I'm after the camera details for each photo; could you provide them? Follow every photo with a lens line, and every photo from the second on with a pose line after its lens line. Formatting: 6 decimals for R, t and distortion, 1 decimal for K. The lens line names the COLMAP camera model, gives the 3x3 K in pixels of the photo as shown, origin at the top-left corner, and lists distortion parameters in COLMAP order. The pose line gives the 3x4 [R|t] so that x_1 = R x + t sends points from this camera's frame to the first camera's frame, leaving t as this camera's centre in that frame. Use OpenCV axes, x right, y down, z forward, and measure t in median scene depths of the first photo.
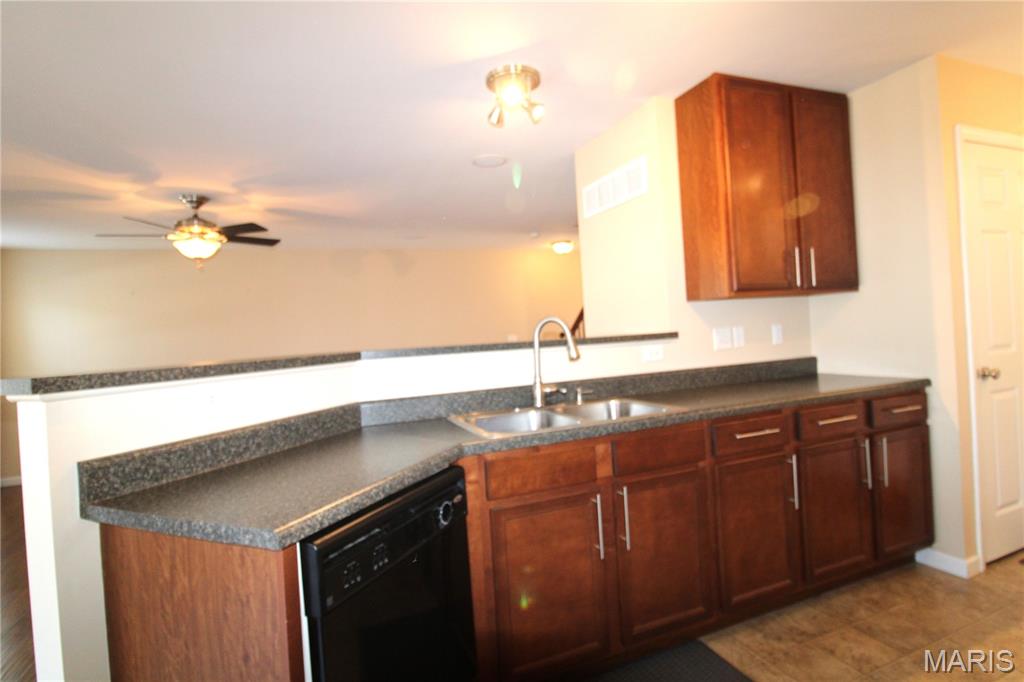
lens RADIAL K [[518.5, 0, 520.6], [0, 518.5, 334.5], [0, 0, 1]] dist [0.002353, -0.012087]
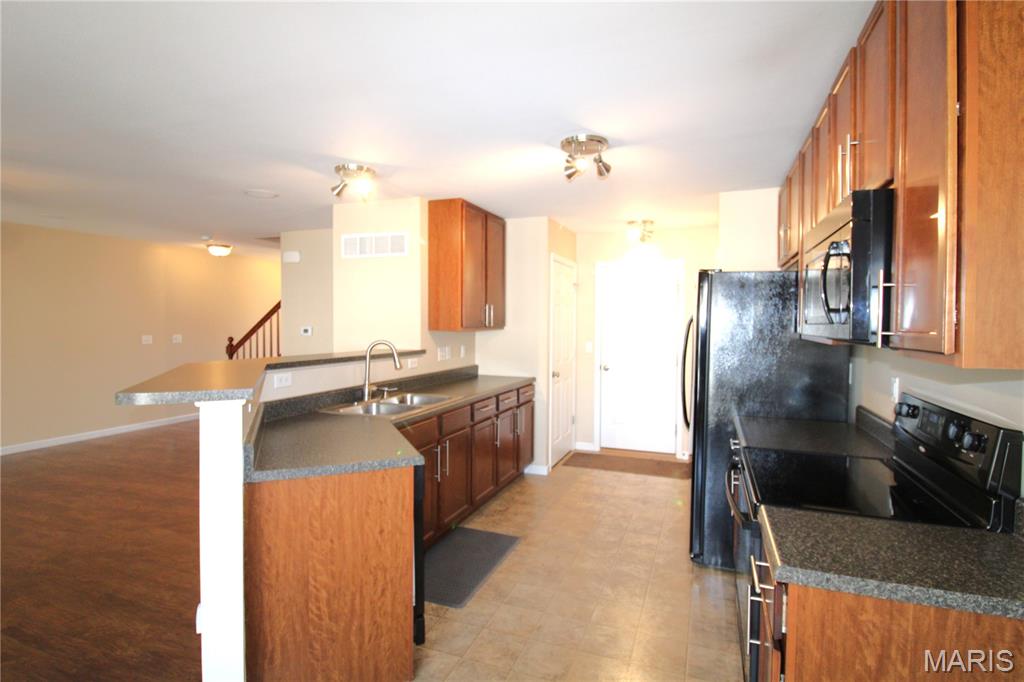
lens RADIAL K [[507.9, 0, 518.4], [0, 507.9, 335.9], [0, 0, 1]] dist [-0.000138, -0.012720]
pose [[0.677365, 0.043691, 0.734348, -0.698616], [-0.043949, 0.998855, -0.018890, -0.032890], [-0.734333, -0.019478, 0.678510, -0.269461]]
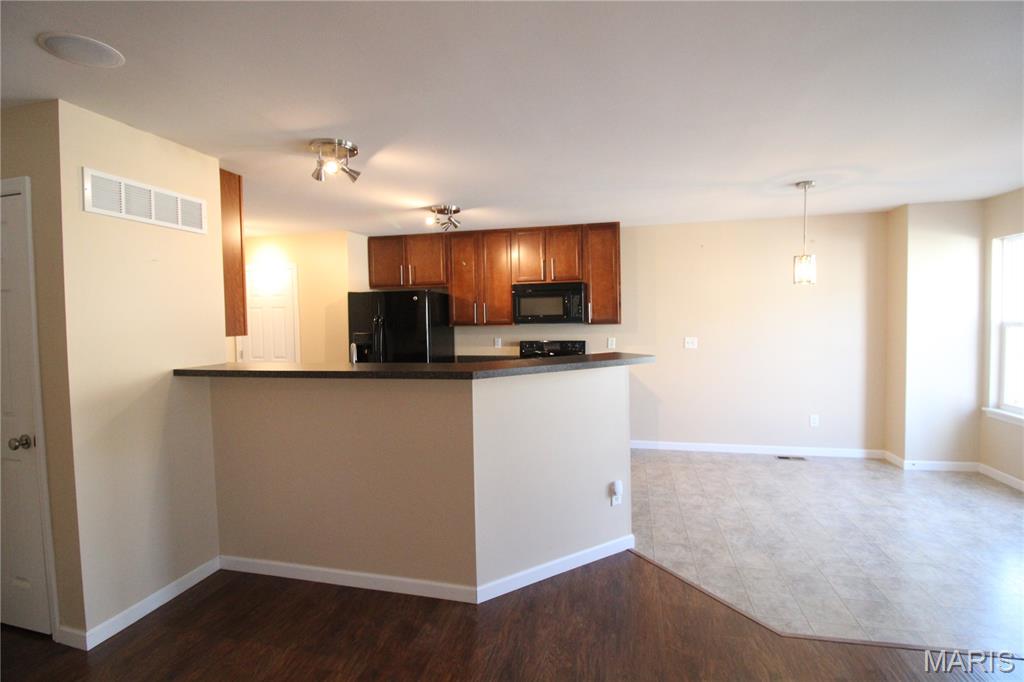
lens RADIAL K [[471.4, 0, 519.1], [0, 471.4, 334.5], [0, 0, 1]] dist [-0.000223, -0.012369]
pose [[-0.813416, 0.053289, 0.579236, -0.961533], [0.070106, 0.997517, 0.006680, -0.032462], [-0.577442, 0.046041, -0.815132, 1.636368]]
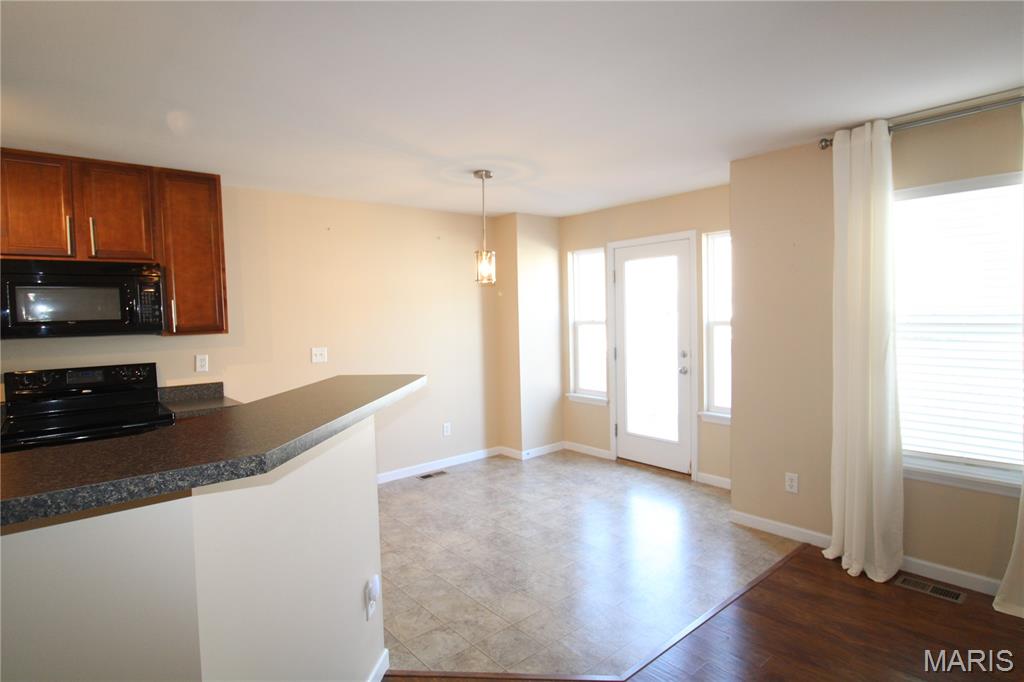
lens RADIAL K [[539.0, 0, 519.2], [0, 539.0, 334.6], [0, 0, 1]] dist [0.004393, -0.014979]
pose [[-0.944150, 0.097698, -0.314700, -0.444561], [0.080308, 0.994462, 0.067791, -0.064700], [0.319580, 0.038732, -0.946767, 1.420146]]
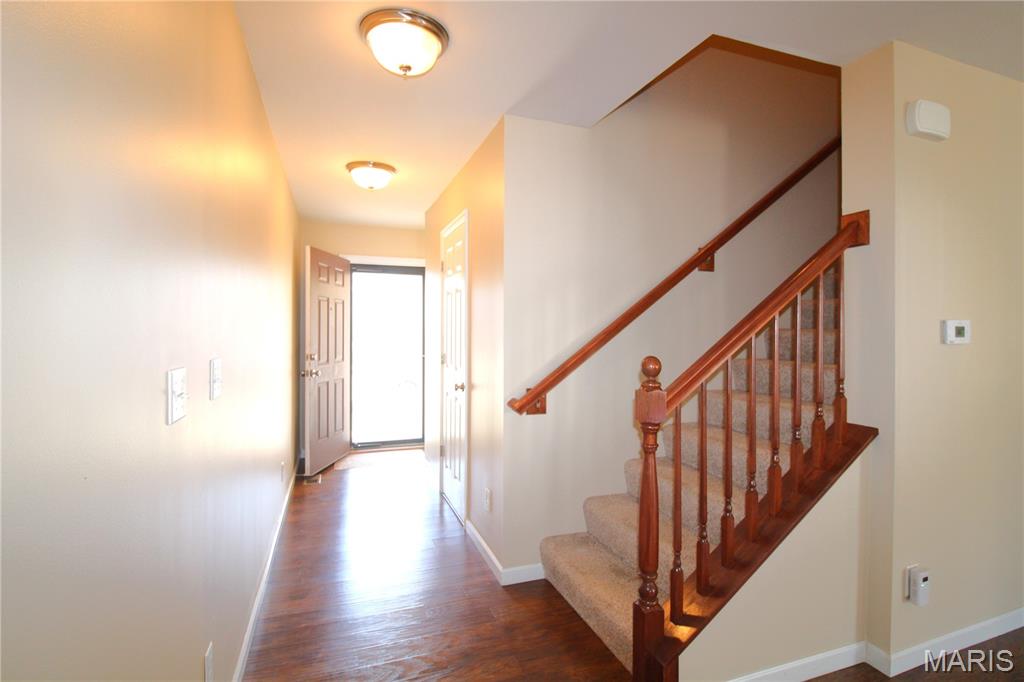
lens RADIAL K [[507.9, 0, 518.4], [0, 507.9, 335.9], [0, 0, 1]] dist [-0.000138, -0.012720]
pose [[0.044742, 0.057212, 0.997359, -0.524219], [-0.001199, 0.998361, -0.057216, -0.001993], [-0.998998, 0.001364, 0.044738, 2.708820]]
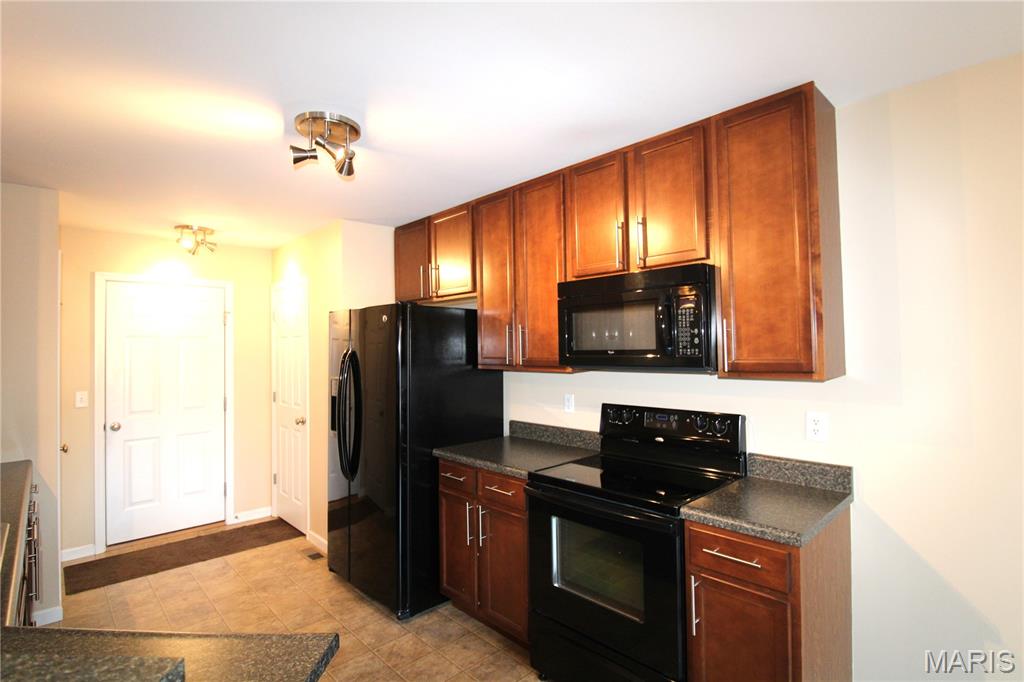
lens RADIAL K [[507.9, 0, 518.4], [0, 507.9, 335.9], [0, 0, 1]] dist [-0.000138, -0.012720]
pose [[-0.366542, 0.087833, 0.926246, -0.673910], [0.042879, 0.996071, -0.077486, -0.055838], [-0.929413, 0.011315, -0.368868, 0.417171]]
